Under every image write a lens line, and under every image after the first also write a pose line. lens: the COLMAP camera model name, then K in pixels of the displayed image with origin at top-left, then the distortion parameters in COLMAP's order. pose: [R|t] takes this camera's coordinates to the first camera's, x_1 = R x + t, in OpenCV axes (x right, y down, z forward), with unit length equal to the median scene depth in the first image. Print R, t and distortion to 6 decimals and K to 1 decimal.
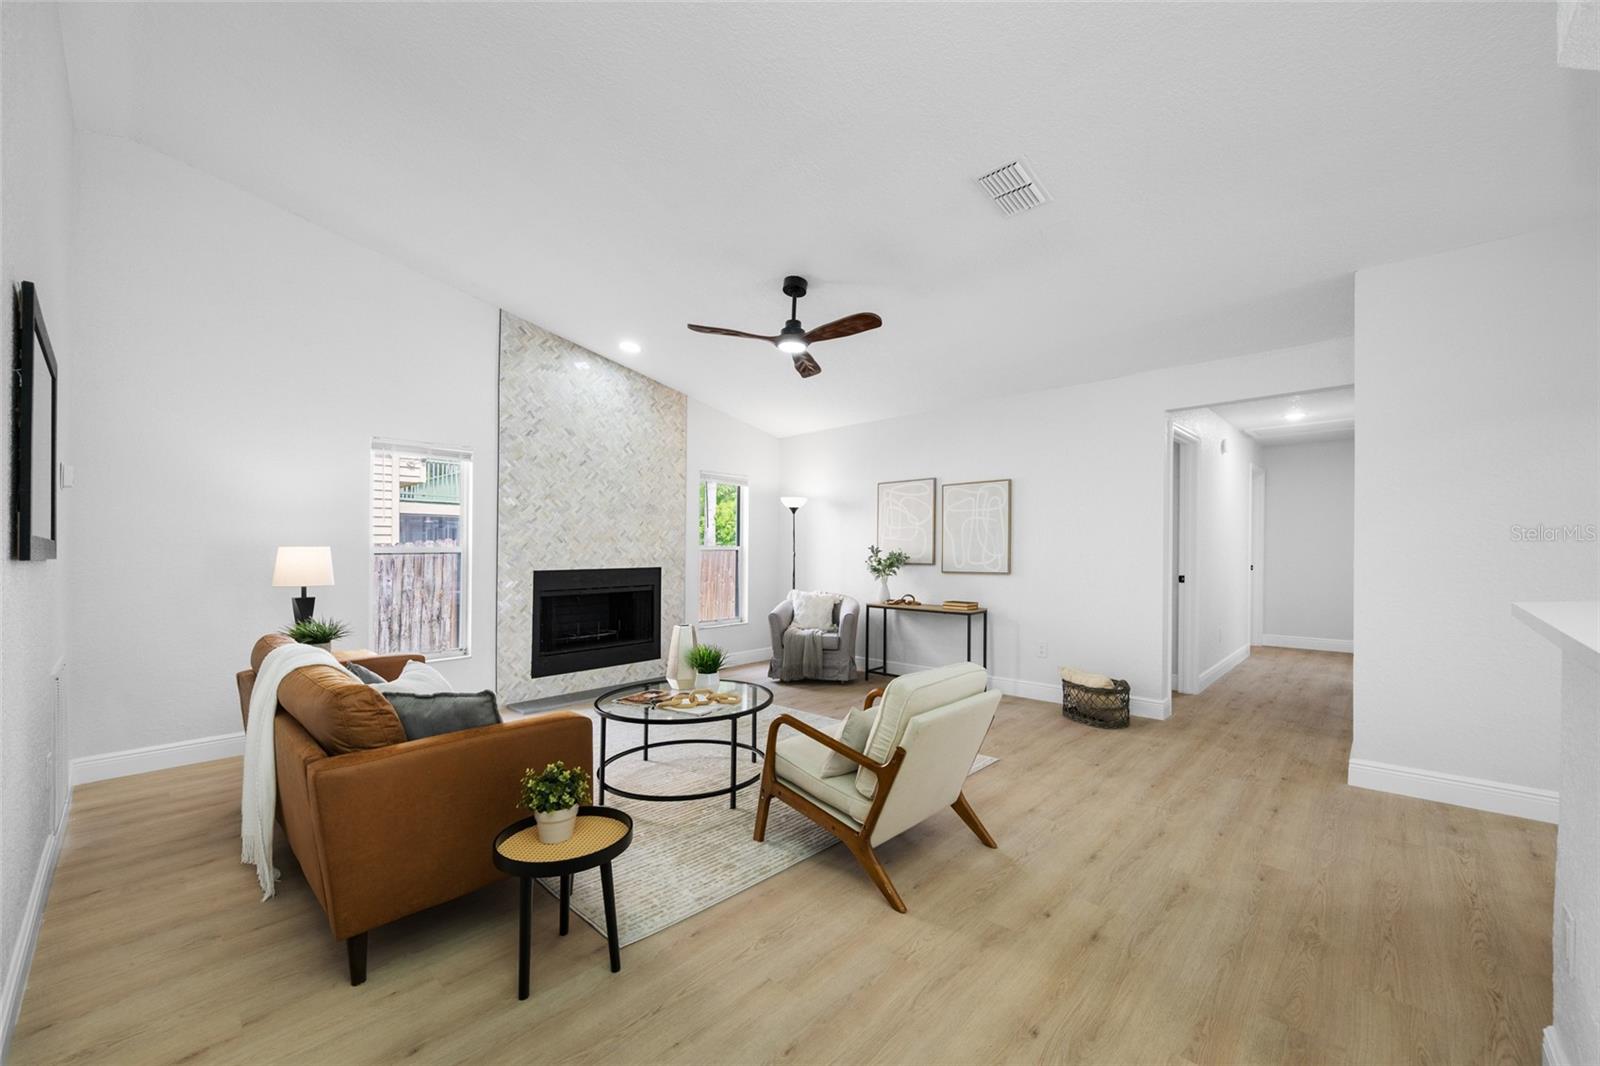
lens RADIAL K [[631.5, 0, 806.4], [0, 631.5, 551.9], [0, 0, 1]] dist [-0.001119, -0.000027]
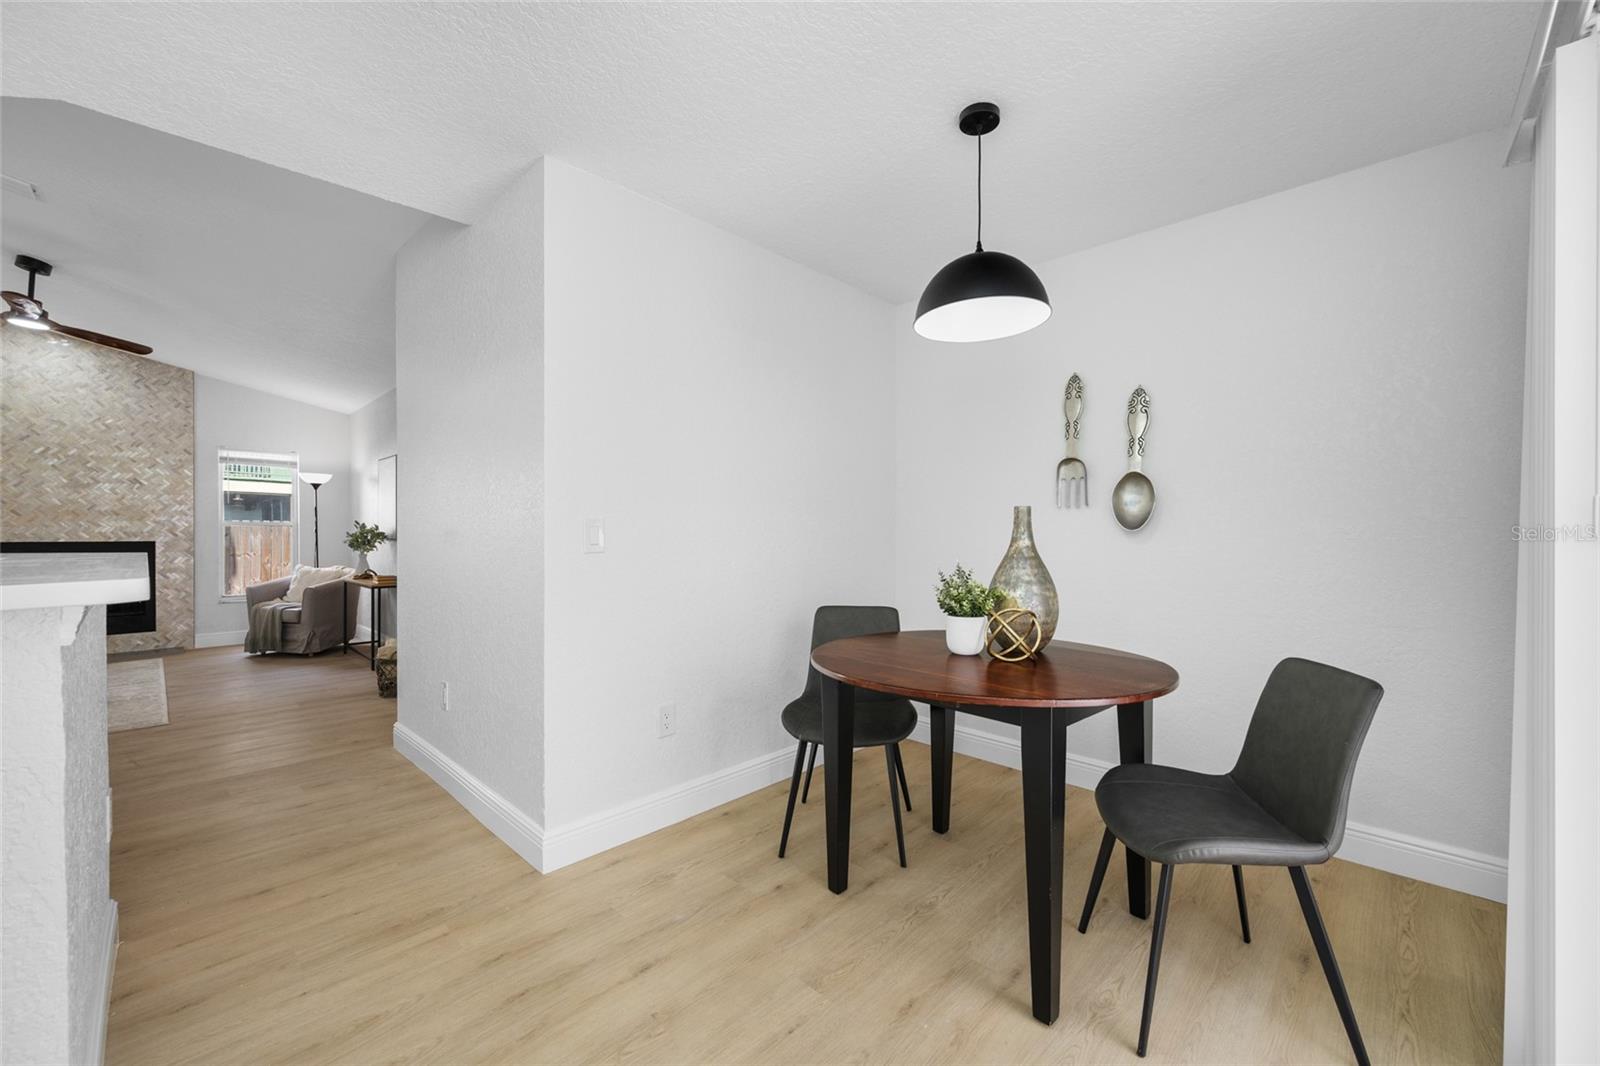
lens RADIAL K [[631.5, 0, 826.0], [0, 631.5, 536.8], [0, 0, 1]] dist [-0.001119, -0.000027]
pose [[0.999911, 0.006476, 0.011699, 0.917649], [-0.006492, 0.999978, 0.001352, 0.010070], [-0.011690, -0.001428, 0.999931, -0.030439]]
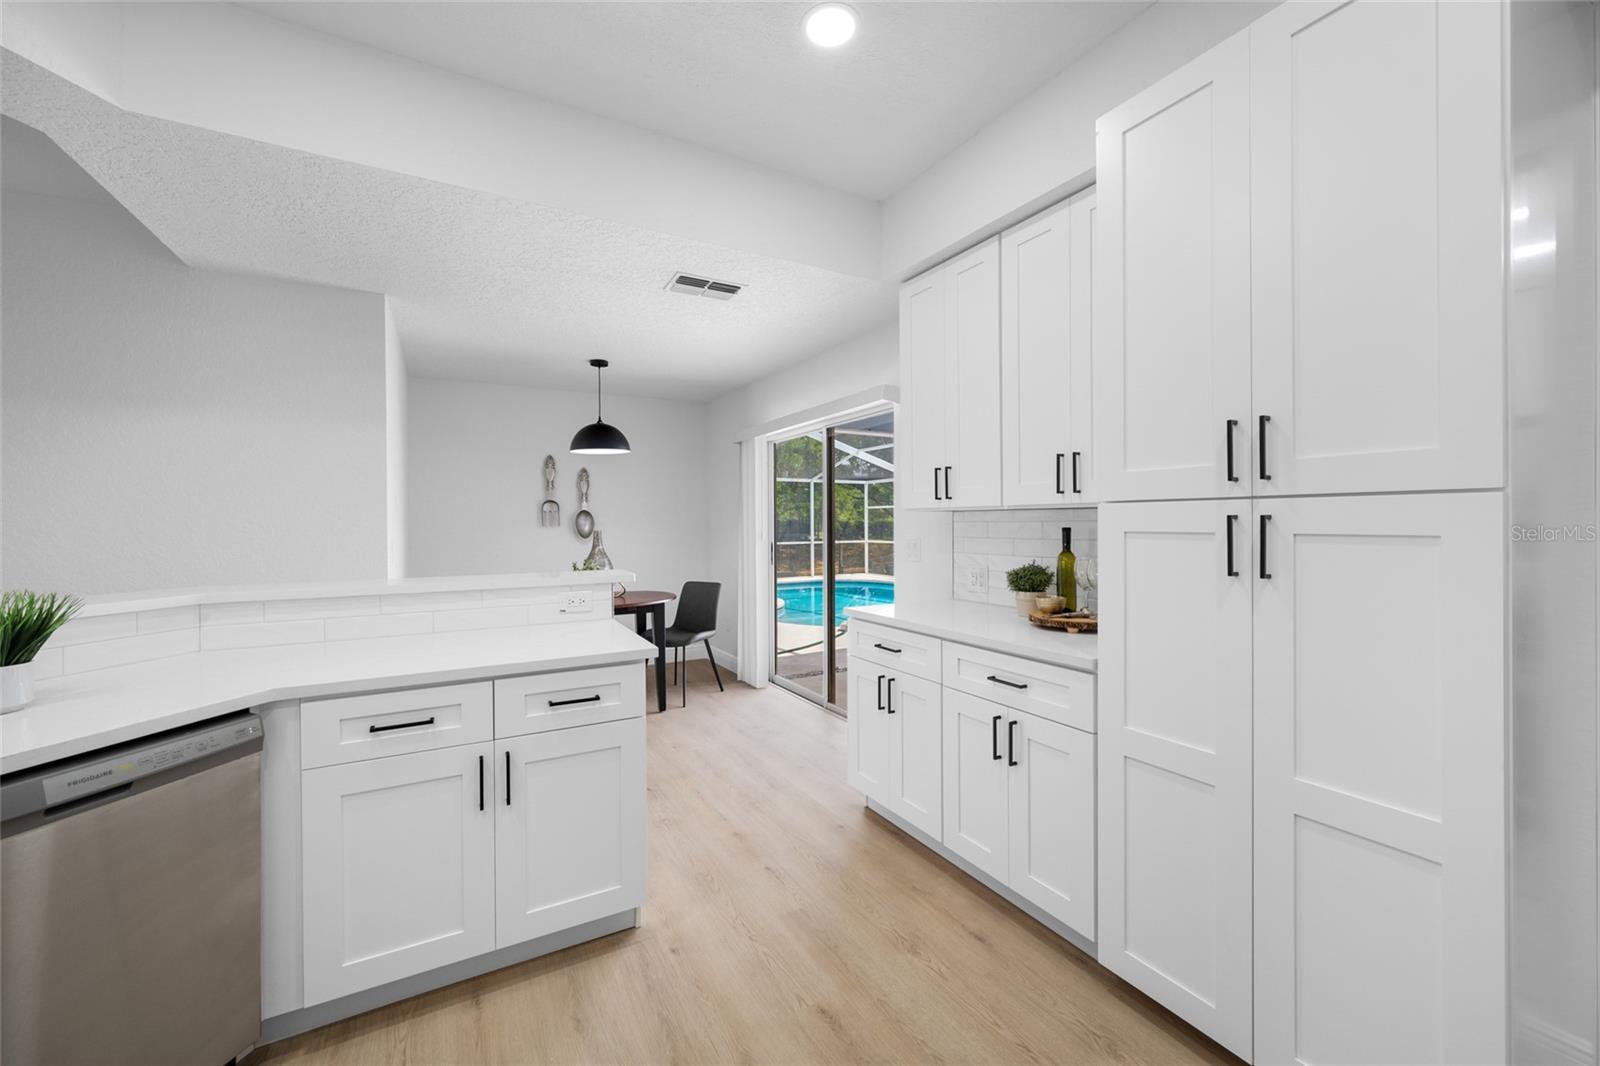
lens RADIAL K [[631.5, 0, 798.4], [0, 631.5, 521.2], [0, 0, 1]] dist [-0.001119, -0.000027]
pose [[0.294174, 0.003902, 0.955744, 0.318241], [0.014157, 0.999864, -0.008439, -0.010686], [-0.955647, 0.016013, 0.294079, -0.155495]]
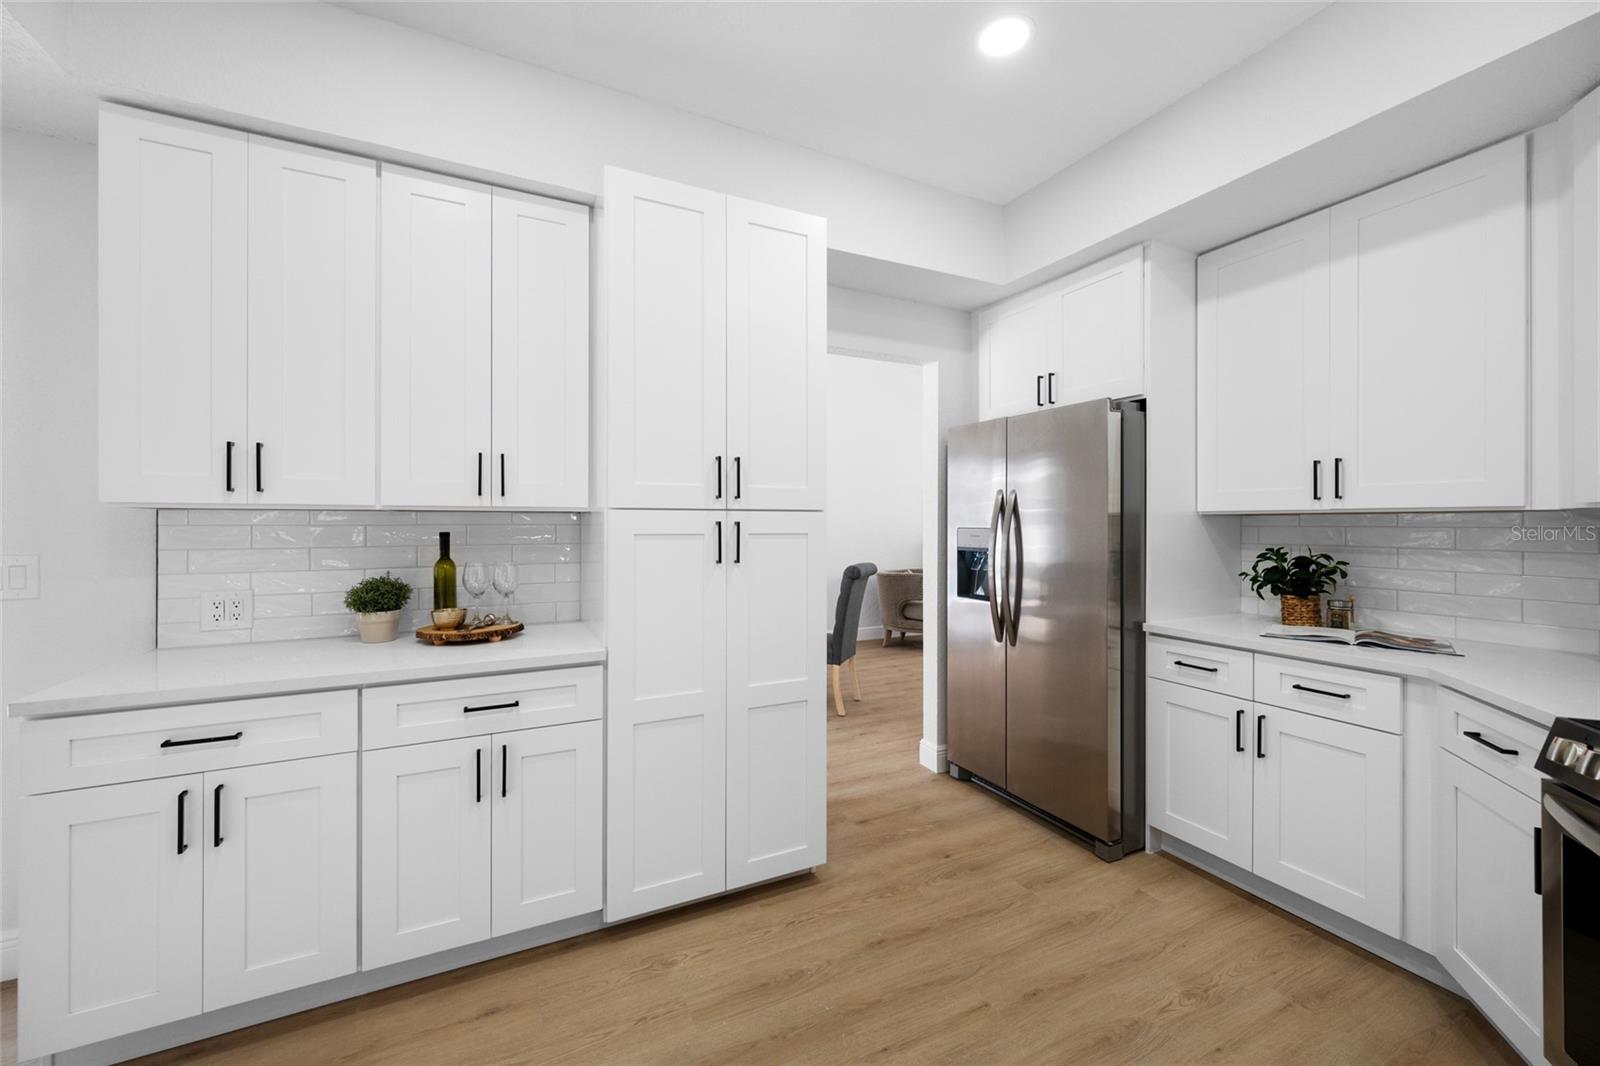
lens RADIAL K [[631.5, 0, 807.0], [0, 631.5, 520.9], [0, 0, 1]] dist [-0.001119, -0.000027]
pose [[-0.941238, 0.004866, 0.337709, 0.439365], [0.006679, 0.999969, 0.004207, -0.014336], [-0.337678, 0.006215, -0.941241, 0.083694]]
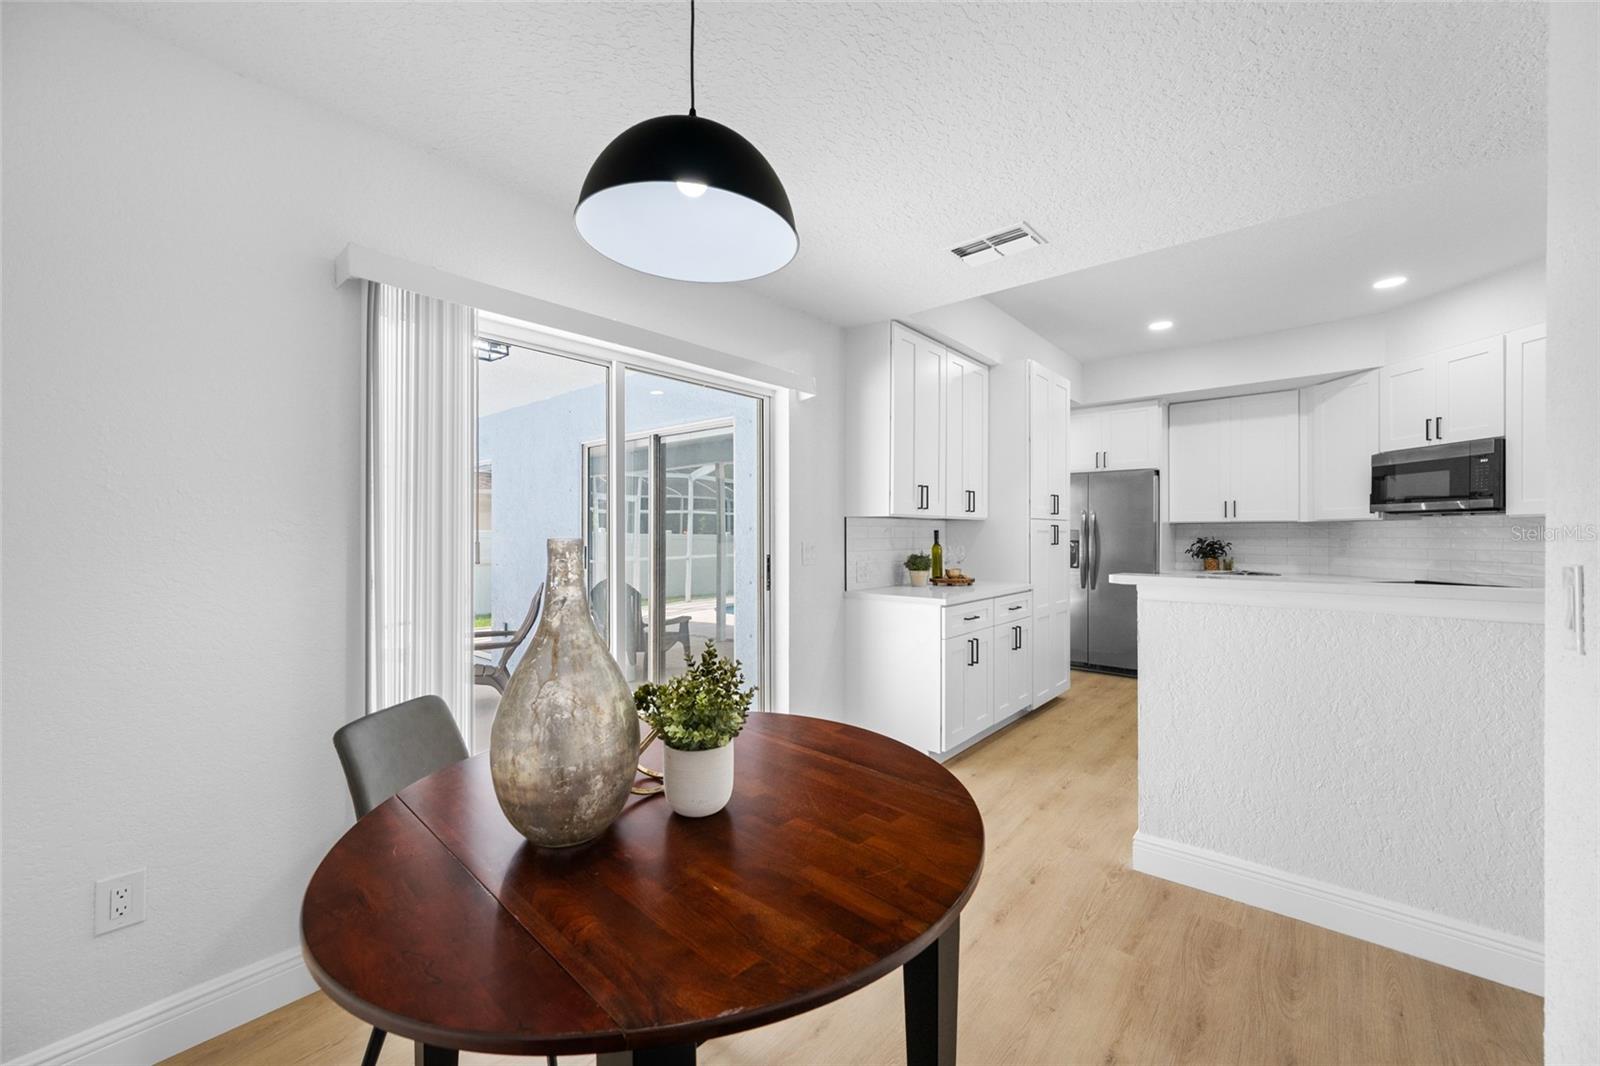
lens RADIAL K [[631.5, 0, 808.9], [0, 631.5, 530.0], [0, 0, 1]] dist [-0.001119, -0.000027]
pose [[-0.997904, 0.004846, -0.064525, 0.972065], [0.004514, 0.999976, 0.005281, -0.012497], [0.064549, 0.004979, -0.997902, 0.526181]]
